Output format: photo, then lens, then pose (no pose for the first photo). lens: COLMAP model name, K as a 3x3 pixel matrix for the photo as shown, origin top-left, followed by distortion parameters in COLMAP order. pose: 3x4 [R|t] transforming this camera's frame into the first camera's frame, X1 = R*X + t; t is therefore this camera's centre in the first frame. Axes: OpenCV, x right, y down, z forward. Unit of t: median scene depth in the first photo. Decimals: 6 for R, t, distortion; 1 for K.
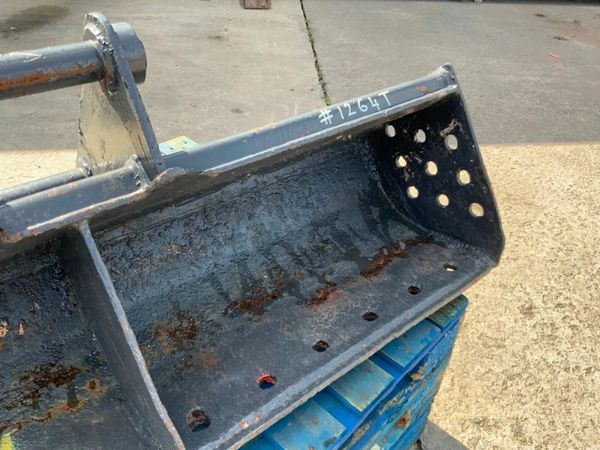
lens RADIAL K [[499.2, 0, 302.3], [0, 499.2, 233.3], [0, 0, 1]] dist [0.059391, -0.105724]
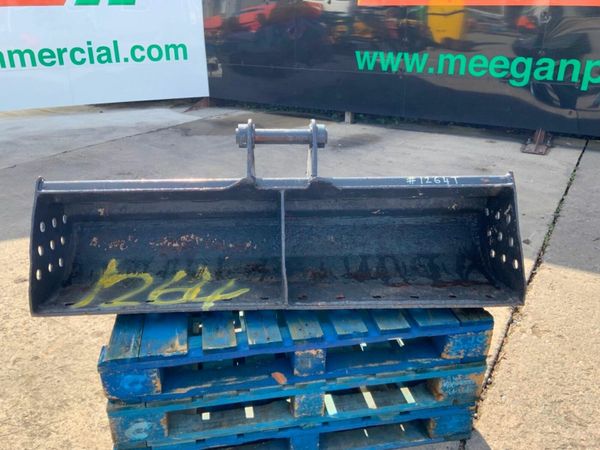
lens RADIAL K [[499.2, 0, 302.3], [0, 499.2, 233.3], [0, 0, 1]] dist [0.059391, -0.105724]
pose [[0.812516, 0.198526, -0.548092, 0.621769], [-0.331453, 0.930782, -0.154218, 0.307407], [0.479538, 0.306971, 0.822078, -0.570067]]
